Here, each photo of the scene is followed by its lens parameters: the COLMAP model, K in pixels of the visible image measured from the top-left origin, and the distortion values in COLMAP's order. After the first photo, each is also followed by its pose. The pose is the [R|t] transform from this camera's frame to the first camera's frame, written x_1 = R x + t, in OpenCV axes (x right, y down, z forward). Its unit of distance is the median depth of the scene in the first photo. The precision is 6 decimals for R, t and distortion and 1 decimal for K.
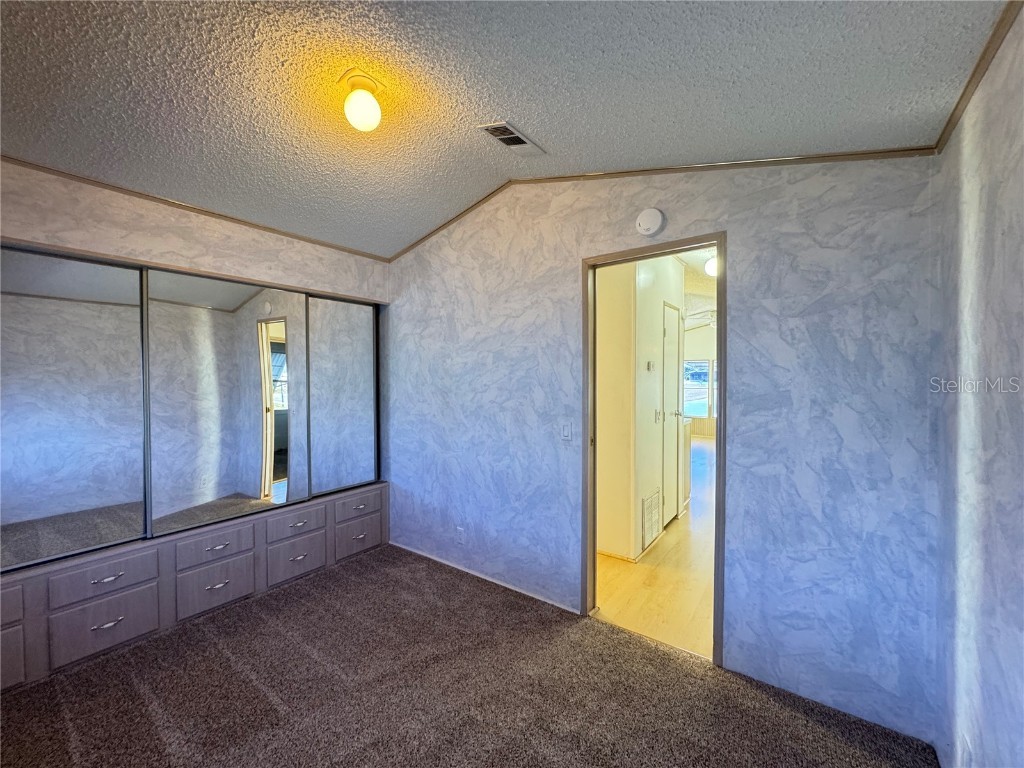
lens RADIAL K [[412.8, 0, 512.9], [0, 412.8, 383.2], [0, 0, 1]] dist [-0.002757, 0.000354]
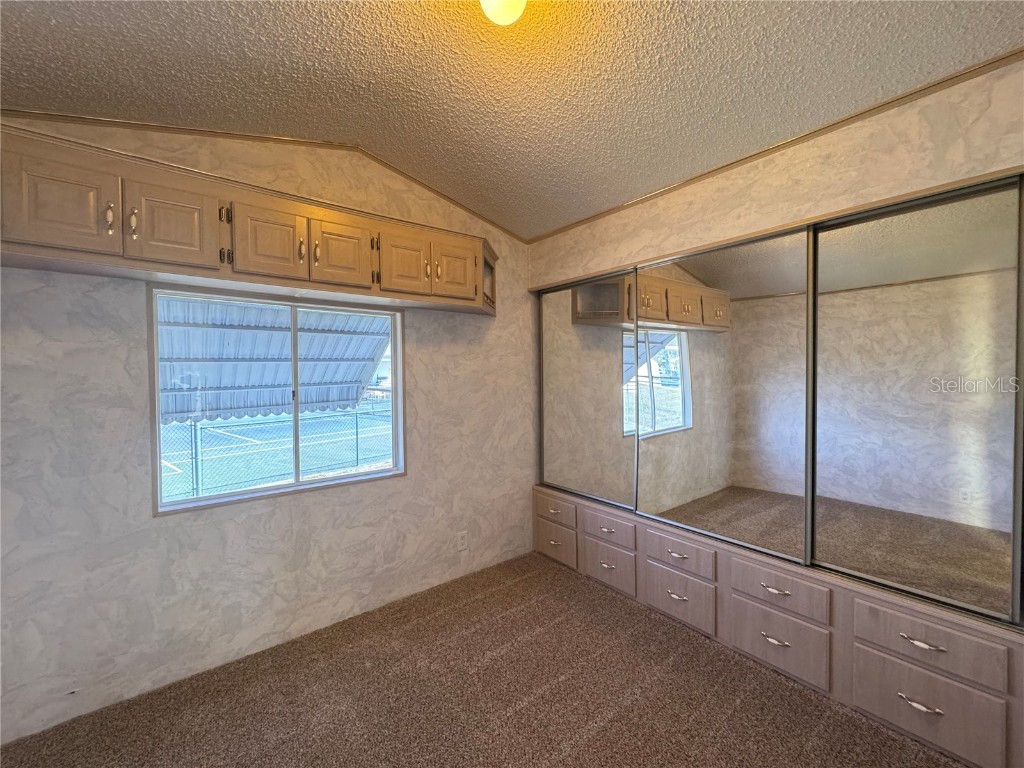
lens RADIAL K [[412.8, 0, 512.9], [0, 412.8, 383.2], [0, 0, 1]] dist [-0.002757, 0.000354]
pose [[-0.257724, 0.028696, -0.965792, 0.134821], [-0.004568, 0.999512, 0.030917, -0.003687], [0.966208, 0.012380, -0.257467, 0.485926]]
